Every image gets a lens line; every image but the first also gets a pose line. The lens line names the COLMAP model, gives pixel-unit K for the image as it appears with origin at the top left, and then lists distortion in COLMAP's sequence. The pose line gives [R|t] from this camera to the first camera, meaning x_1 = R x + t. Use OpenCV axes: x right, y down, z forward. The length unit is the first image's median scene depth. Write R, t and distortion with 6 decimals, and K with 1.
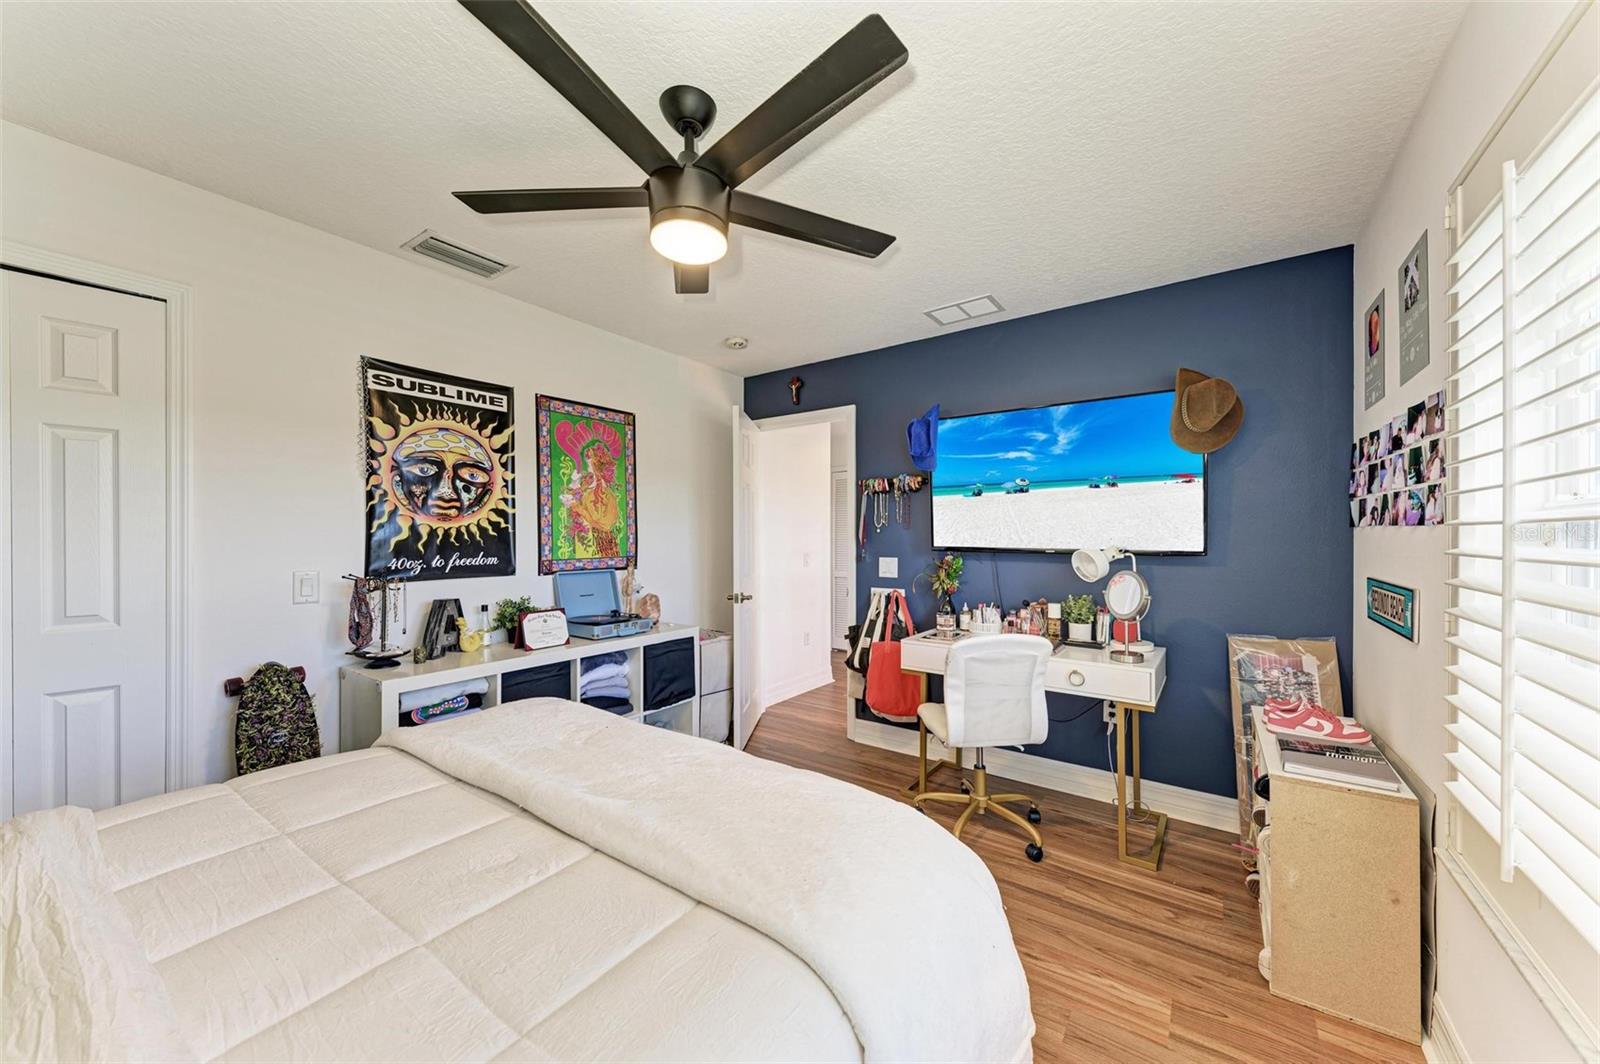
lens RADIAL K [[580.4, 0, 803.0], [0, 580.4, 537.3], [0, 0, 1]] dist [0.000411, -0.000048]
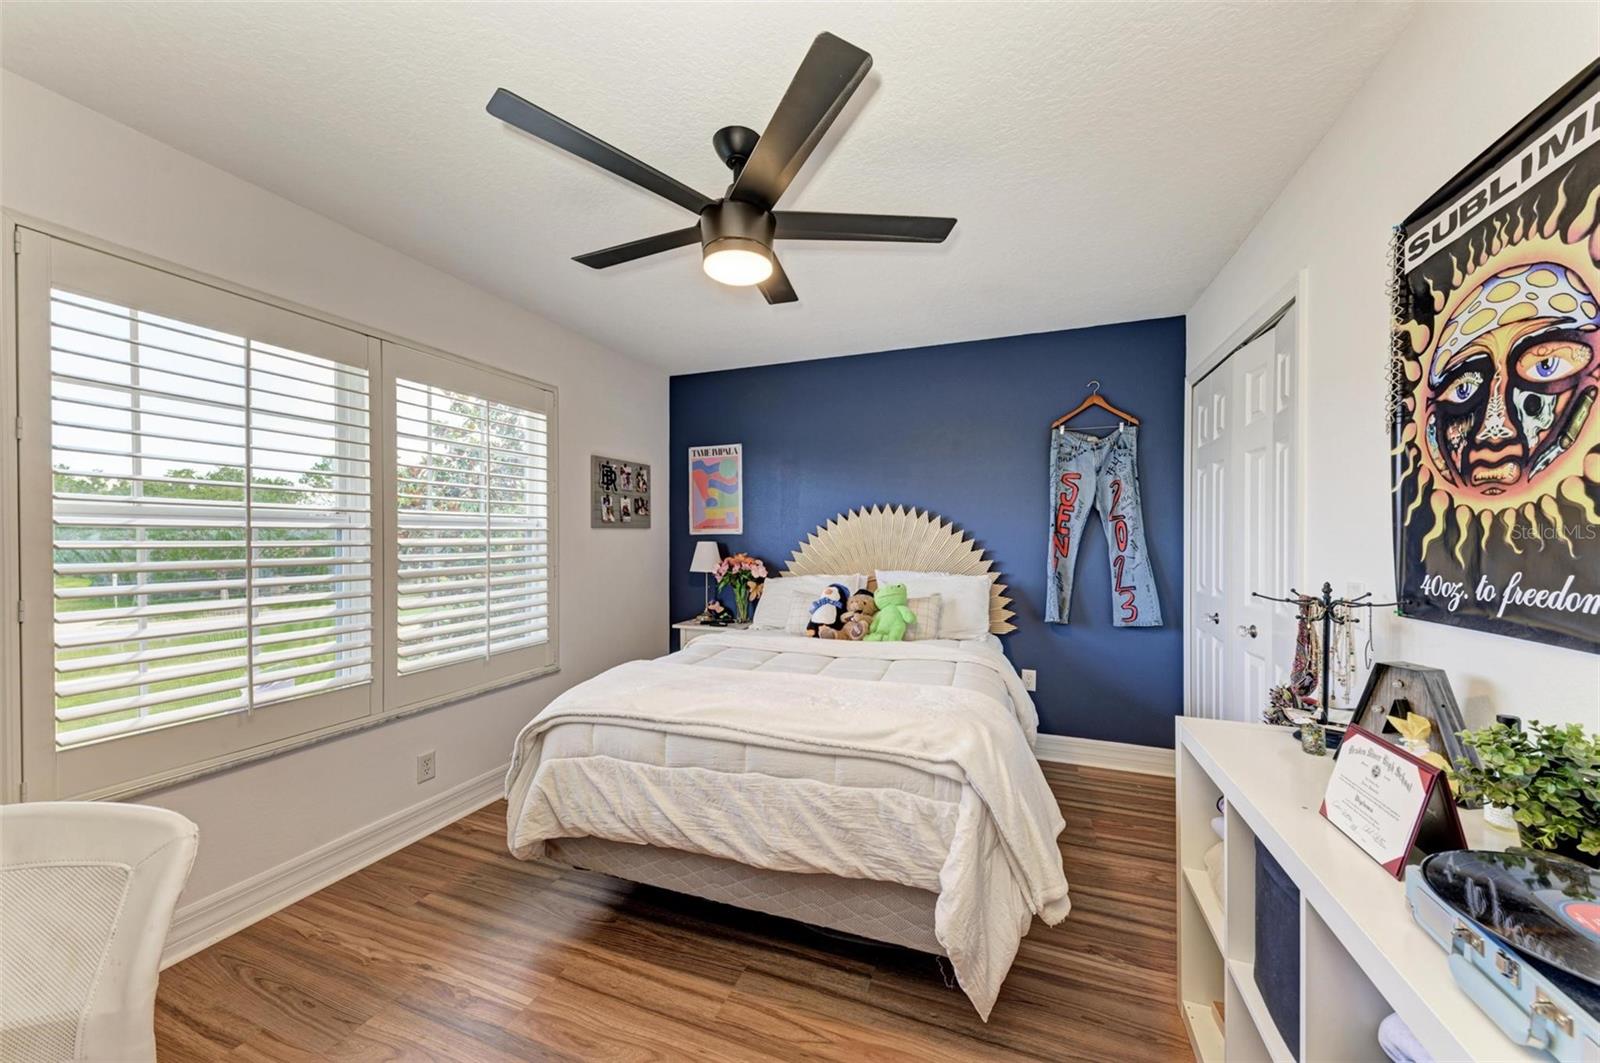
lens RADIAL K [[580.4, 0, 792.5], [0, 580.4, 539.2], [0, 0, 1]] dist [0.000411, -0.000048]
pose [[-0.967382, 0.004138, -0.253288, -0.014742], [0.004252, 0.999991, 0.000096, 0.001893], [0.253286, -0.000984, -0.967391, 1.264545]]
